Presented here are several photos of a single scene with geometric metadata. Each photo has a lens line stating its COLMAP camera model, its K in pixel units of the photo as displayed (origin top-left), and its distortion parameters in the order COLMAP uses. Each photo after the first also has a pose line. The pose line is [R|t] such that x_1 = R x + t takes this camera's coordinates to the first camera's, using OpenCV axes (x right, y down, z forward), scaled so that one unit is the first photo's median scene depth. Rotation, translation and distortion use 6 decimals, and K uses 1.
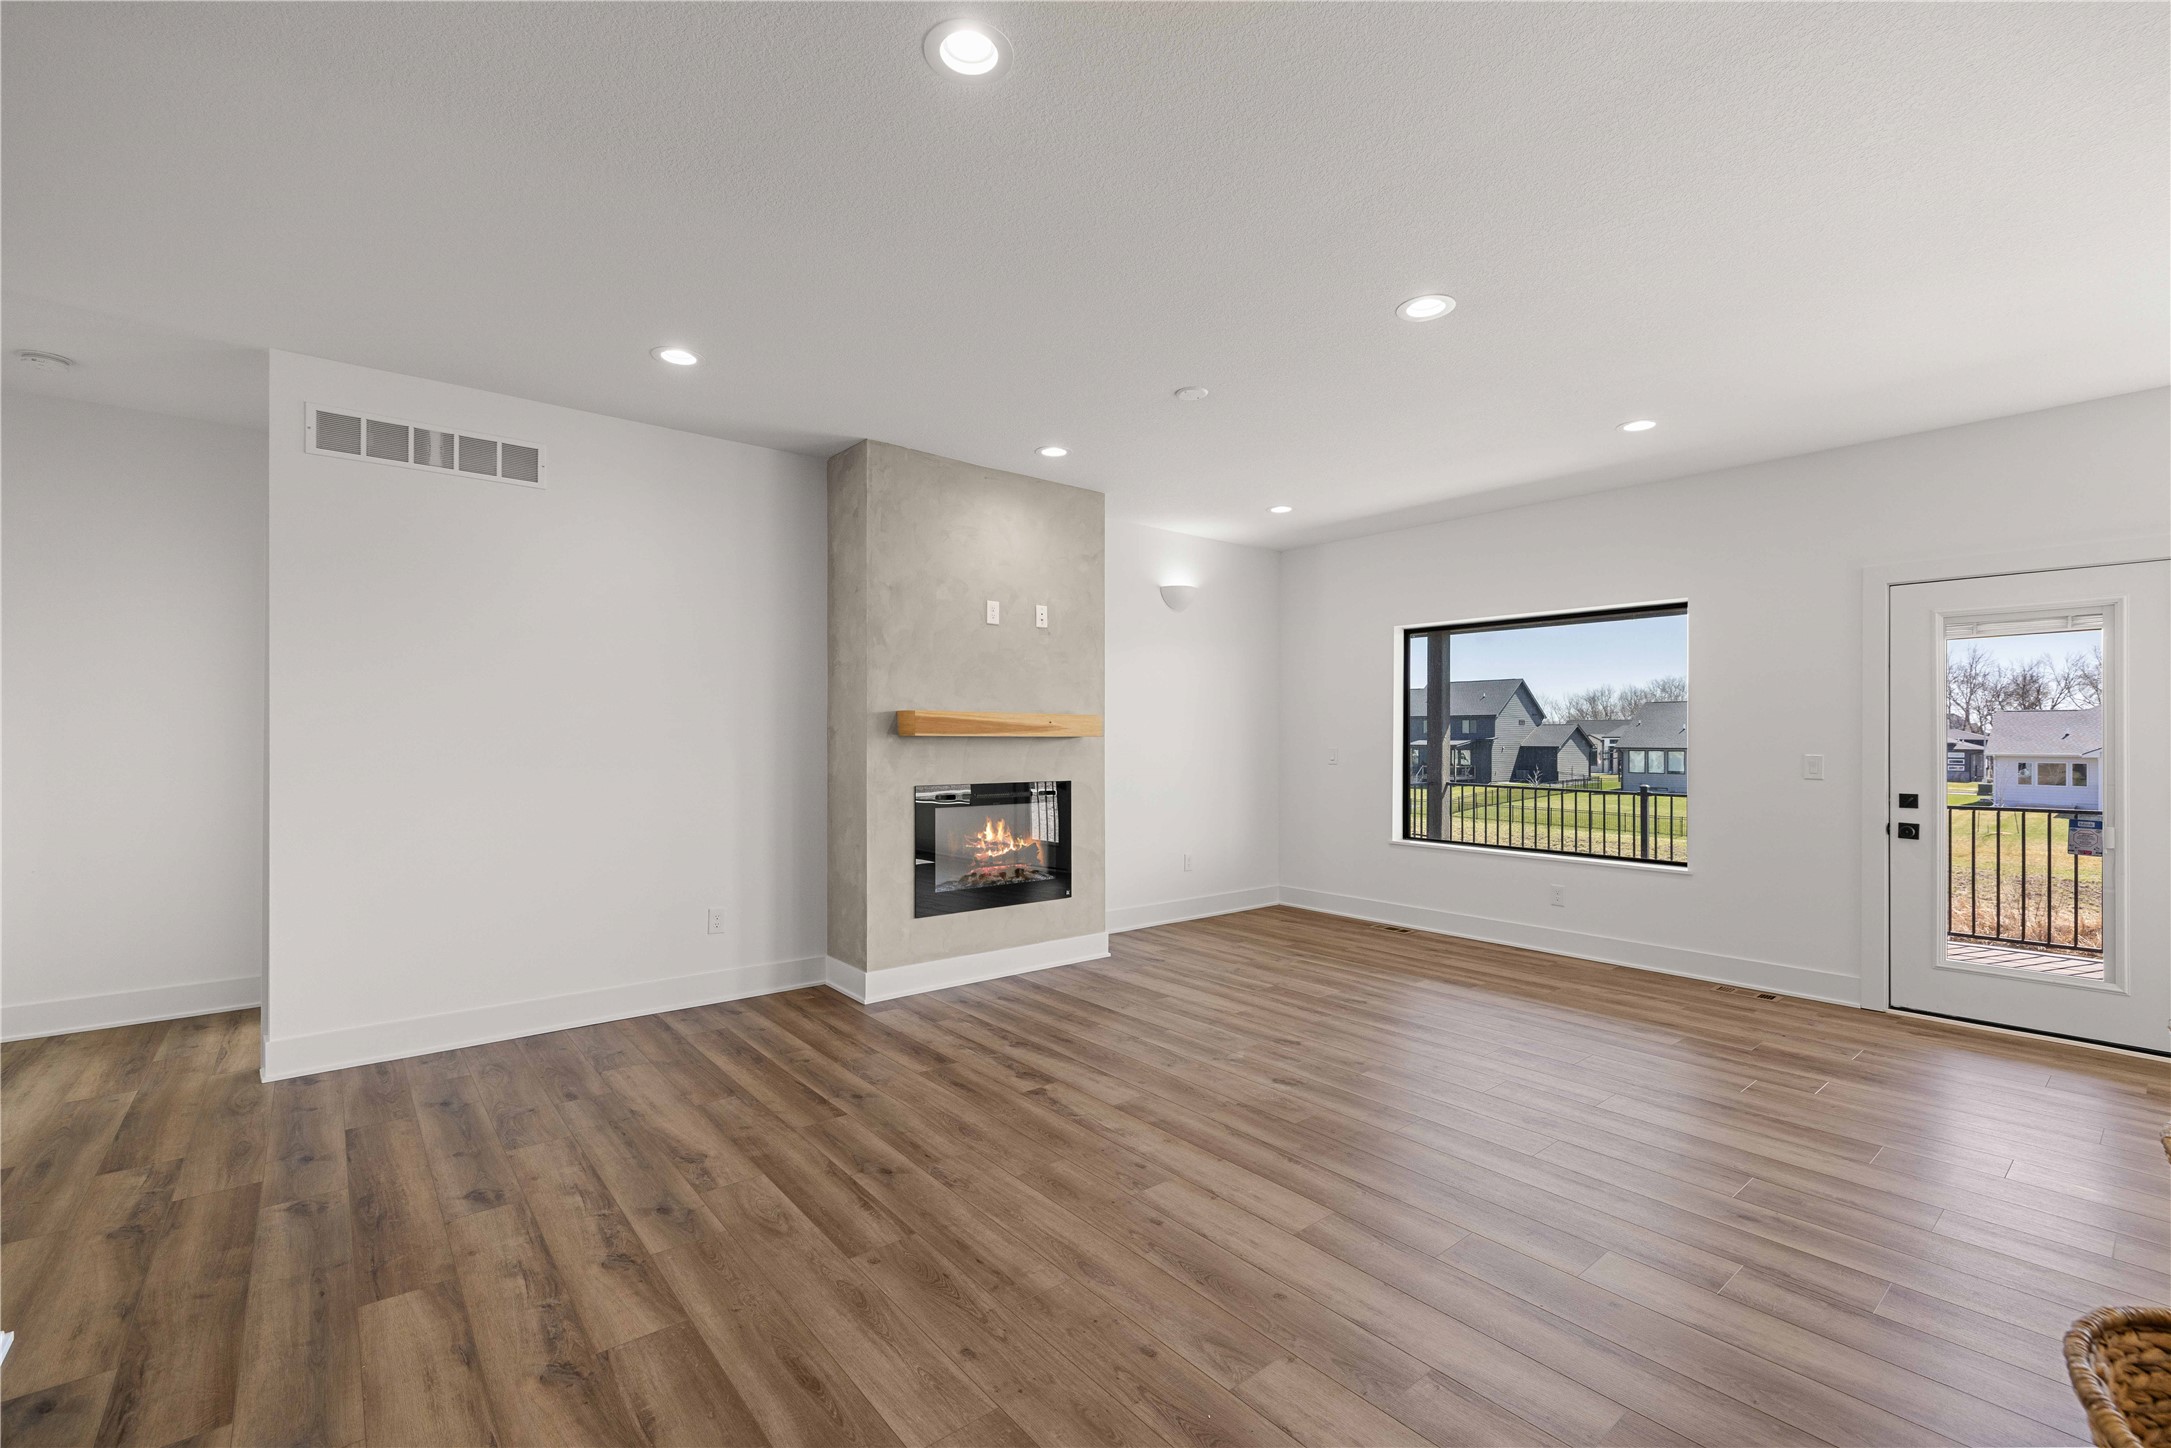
lens RADIAL K [[911.9, 0, 1094.6], [0, 911.9, 734.9], [0, 0, 1]] dist [-0.000864, -0.000151]
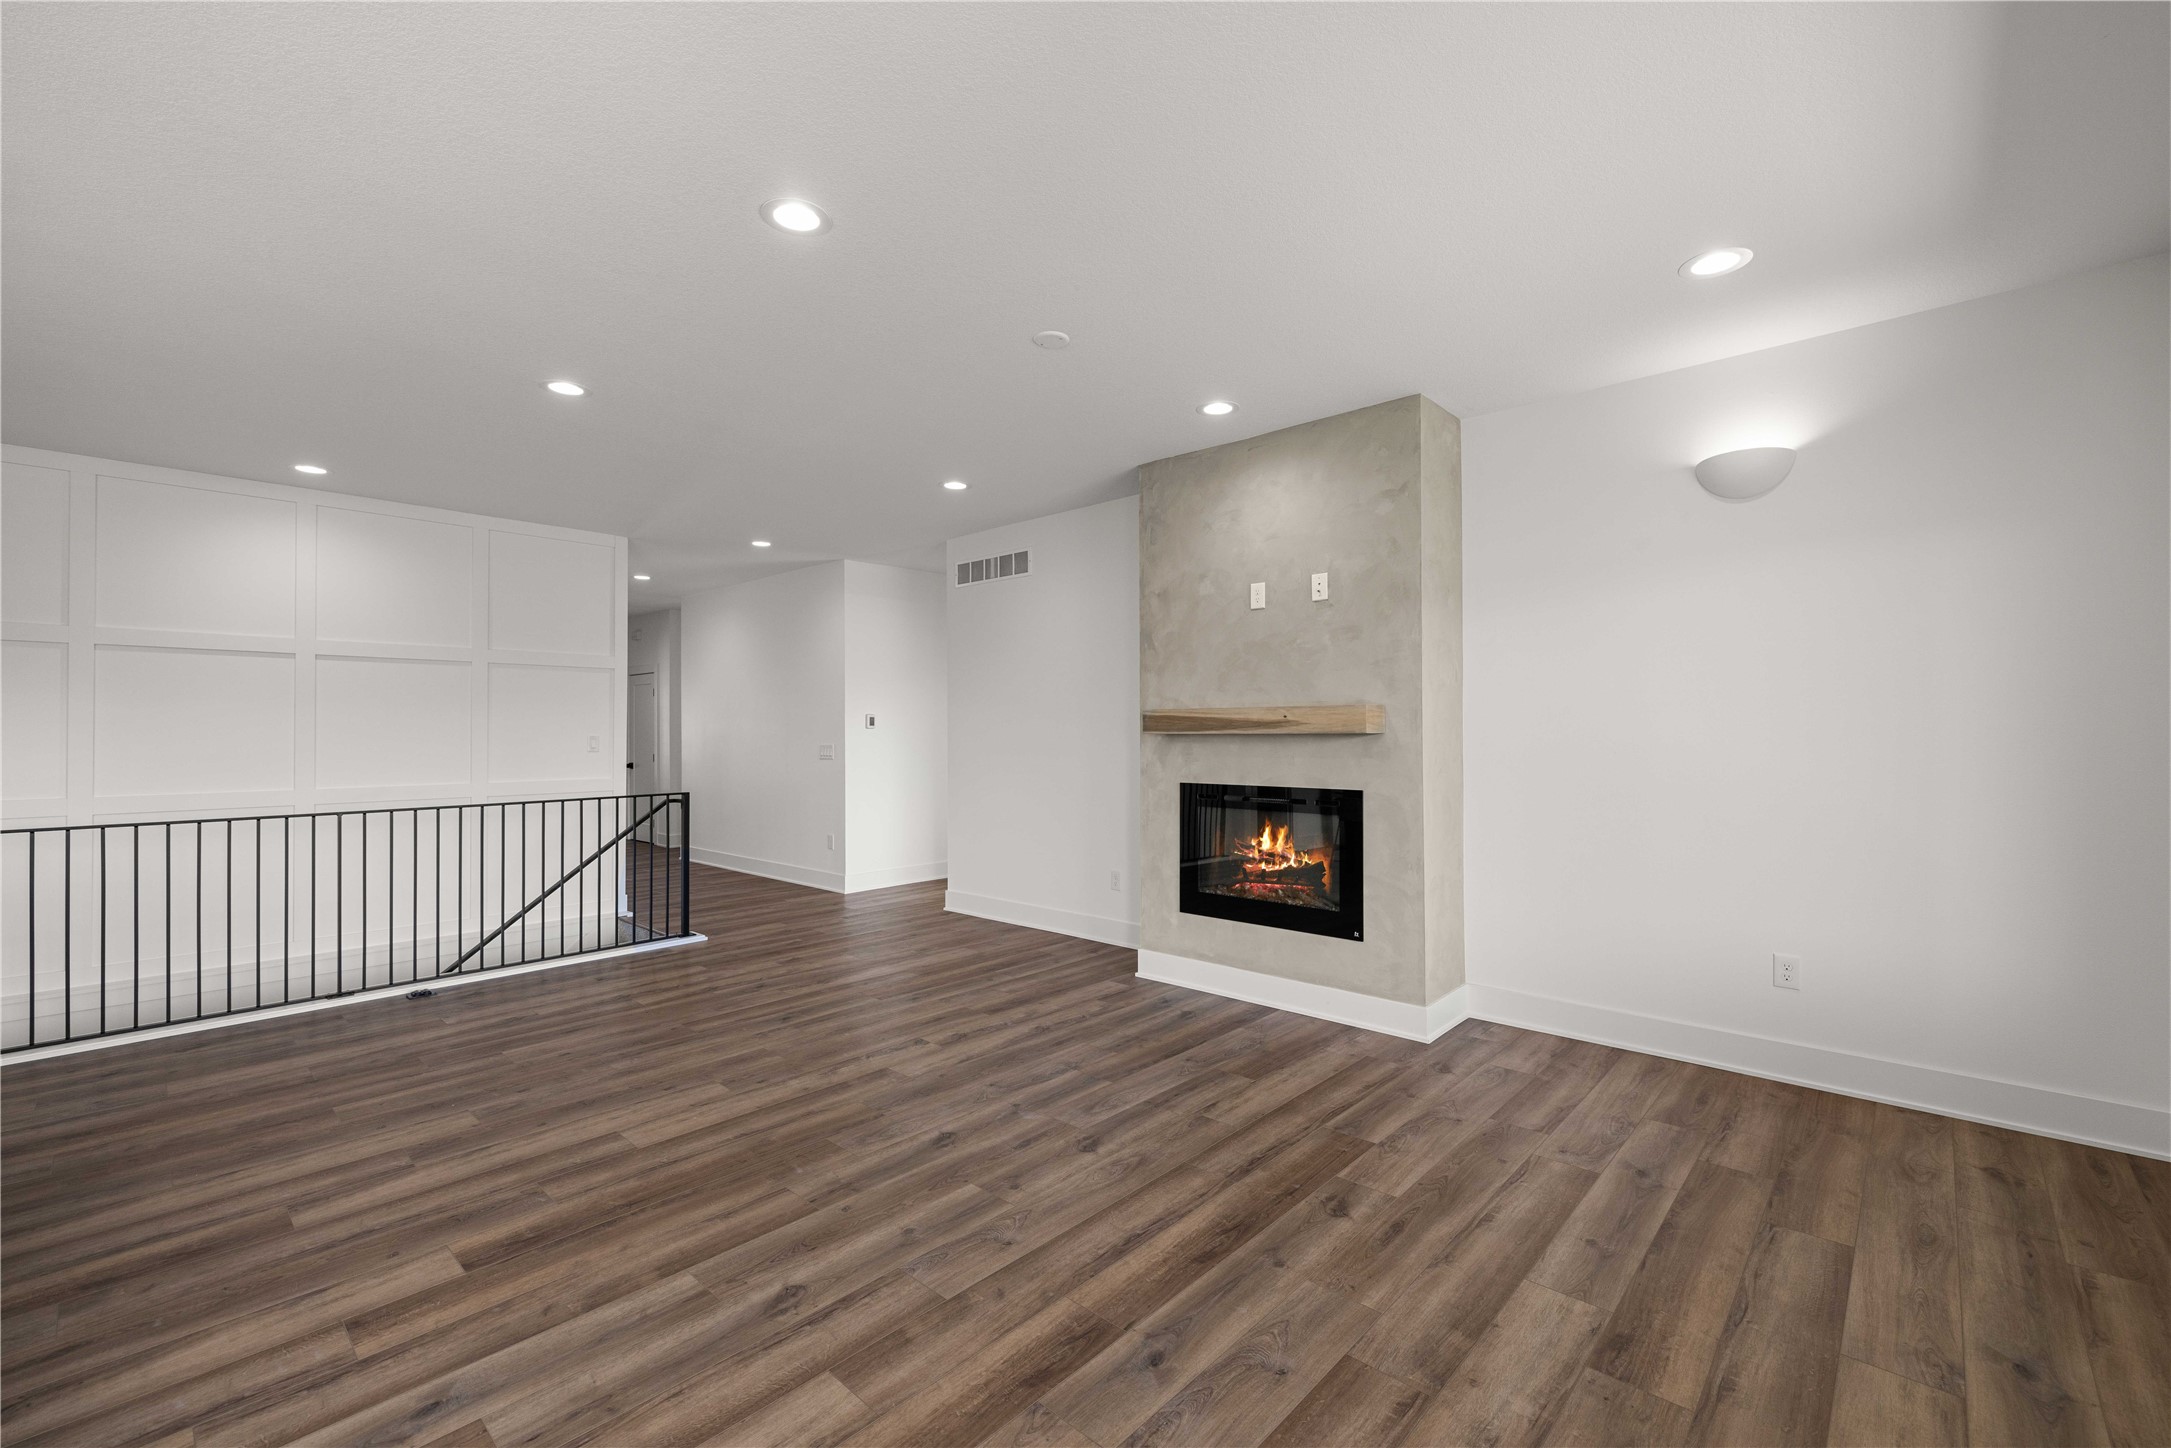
lens RADIAL K [[918.5, 0, 1099.9], [0, 918.5, 727.5], [0, 0, 1]] dist [0.000861, -0.000520]
pose [[0.139453, -0.009913, -0.990179, 0.836915], [0.007452, 0.999932, -0.008961, 0.002511], [0.990201, -0.006129, 0.139518, 0.789806]]
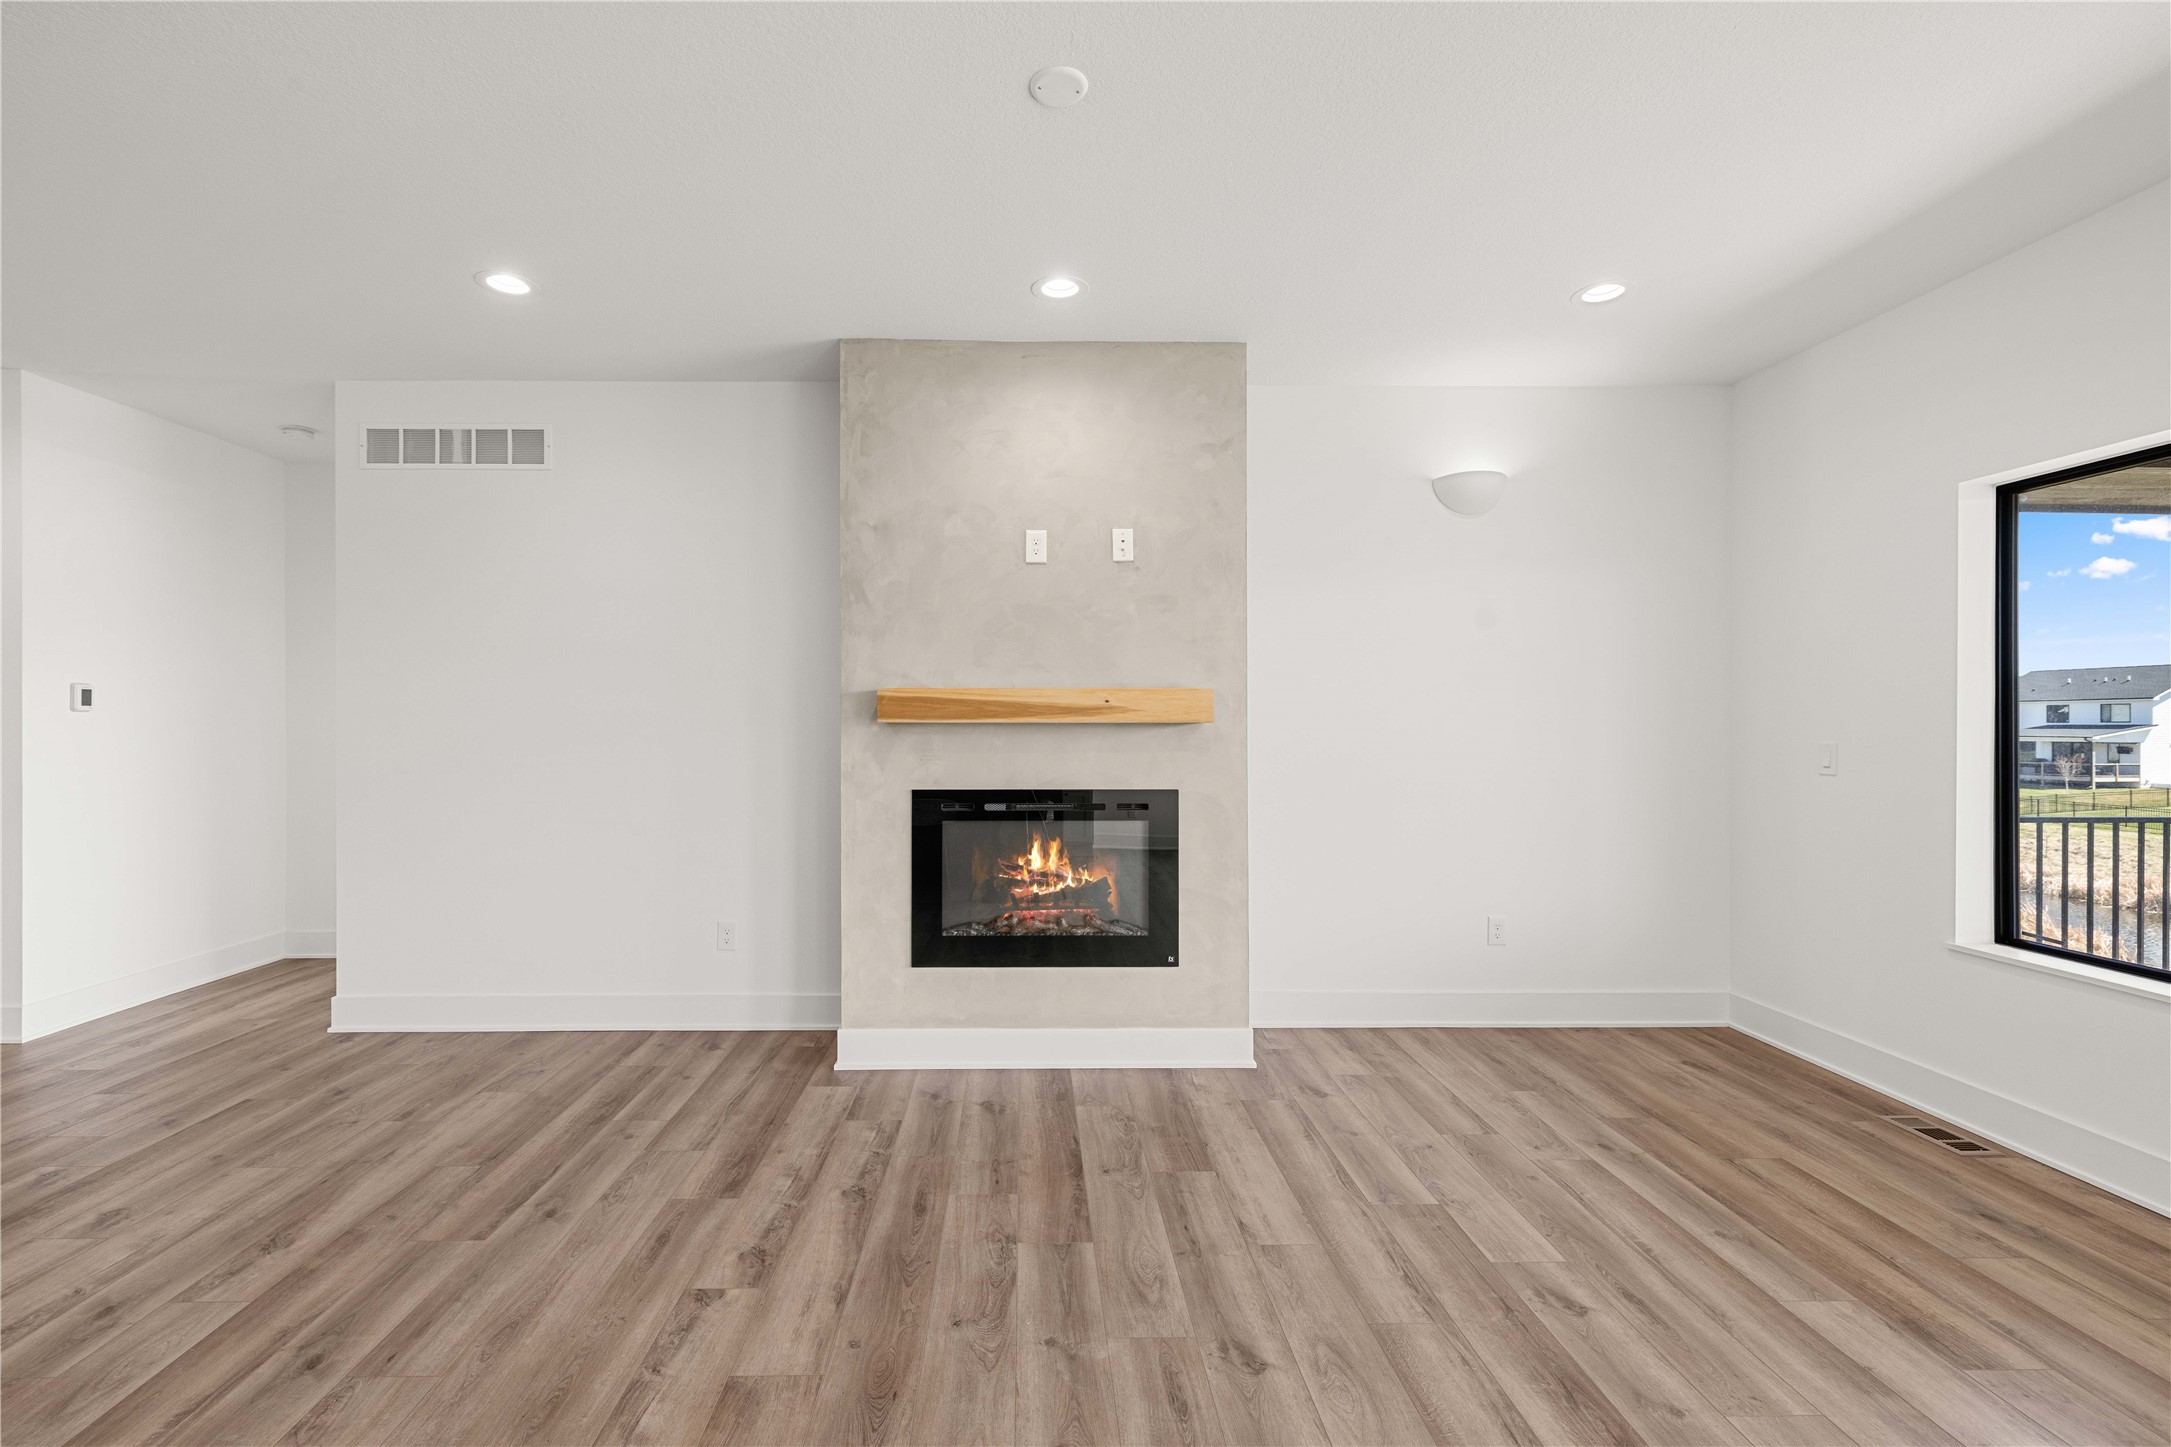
lens RADIAL K [[953.8, 0, 1047.6], [0, 953.8, 722.2], [0, 0, 1]] dist [0.000009, 0.000363]
pose [[0.779943, -0.004383, -0.625835, 0.389718], [0.004667, 0.999988, -0.001187, 0.002357], [0.625833, -0.001995, 0.779955, 0.474688]]
